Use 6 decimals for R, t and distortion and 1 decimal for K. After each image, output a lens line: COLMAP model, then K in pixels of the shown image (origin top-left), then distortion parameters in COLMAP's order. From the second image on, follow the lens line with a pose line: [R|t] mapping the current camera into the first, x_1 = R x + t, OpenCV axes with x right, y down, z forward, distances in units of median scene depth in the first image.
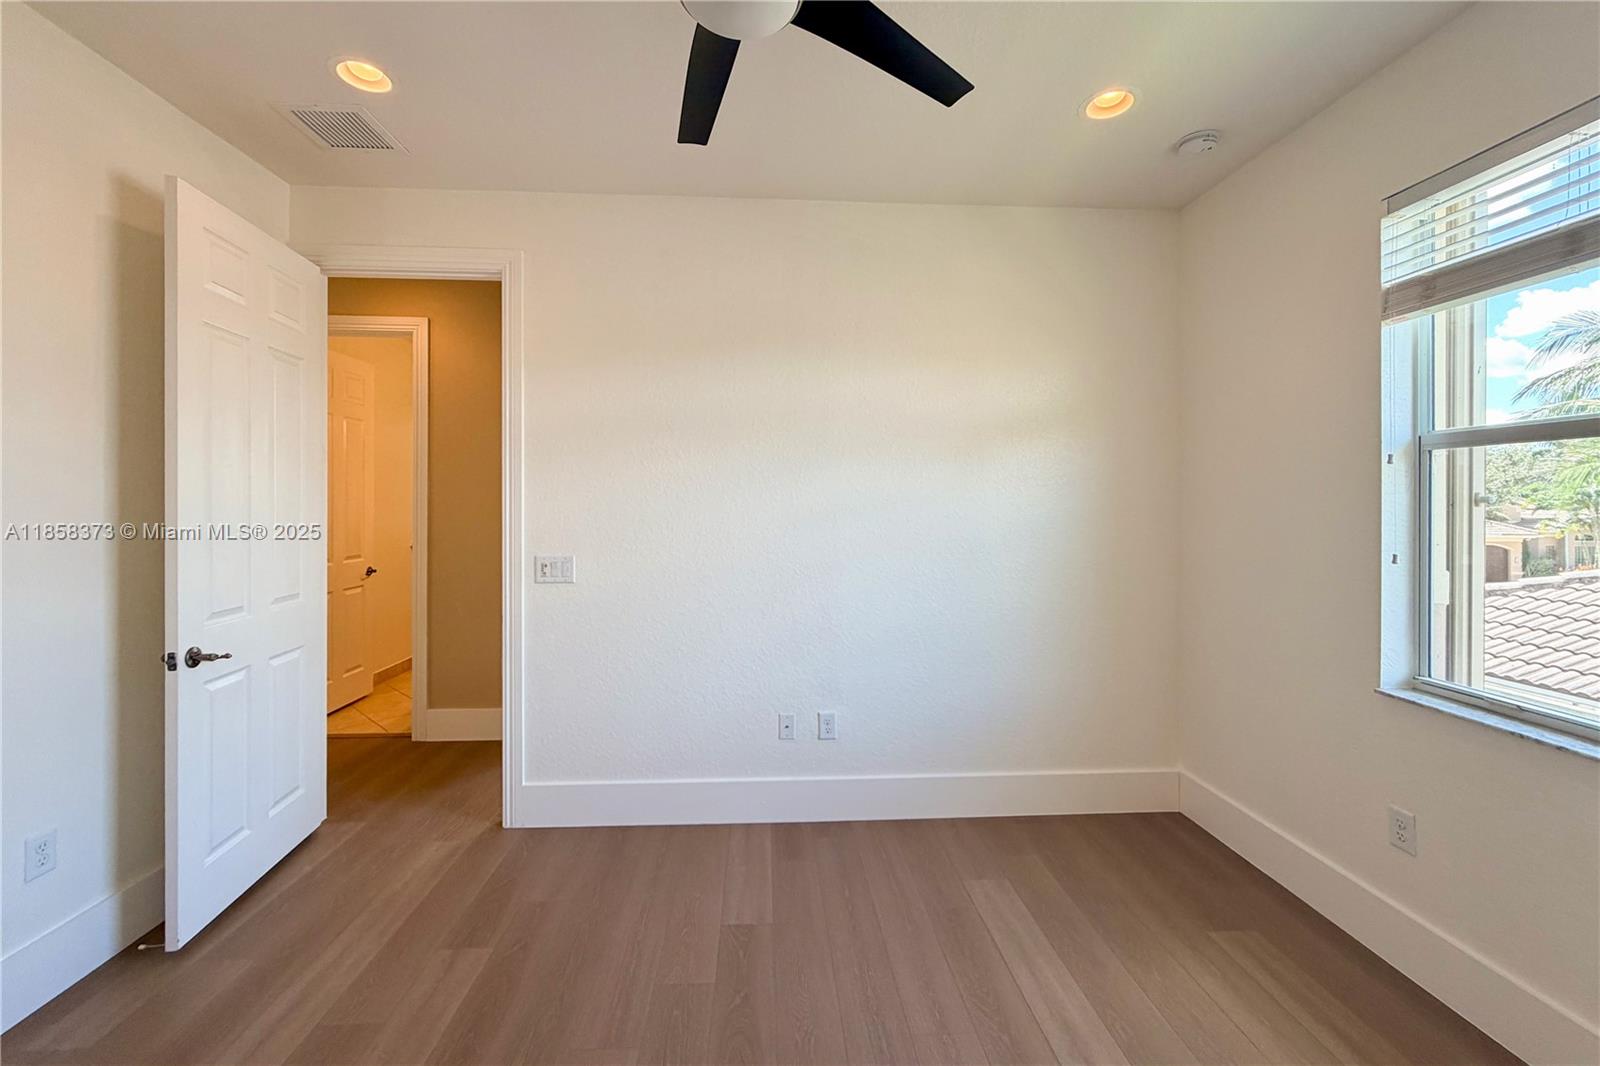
lens RADIAL K [[657.5, 0, 765.6], [0, 657.5, 496.1], [0, 0, 1]] dist [-0.002855, 0.000335]
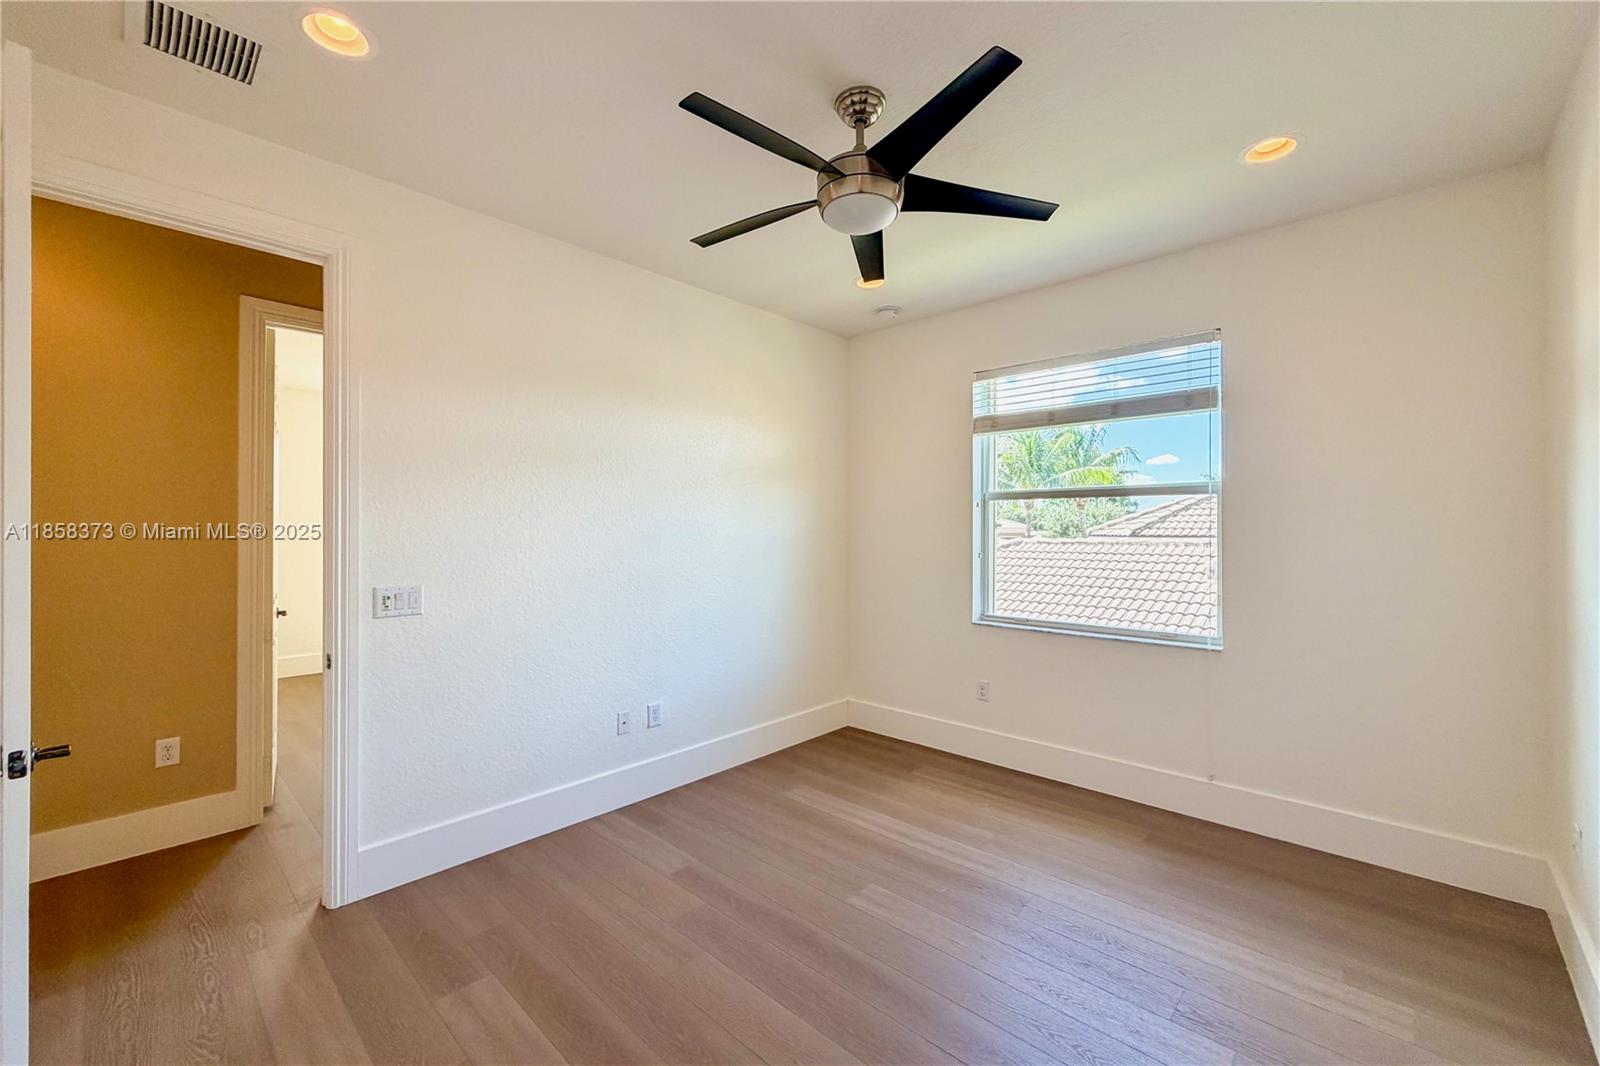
lens RADIAL K [[657.5, 0, 799.1], [0, 657.5, 513.1], [0, 0, 1]] dist [-0.002855, 0.000335]
pose [[0.716125, 0.012366, 0.697862, -0.559255], [-0.006688, 0.999919, -0.010855, -0.003643], [-0.697940, 0.003106, 0.716150, -0.033626]]
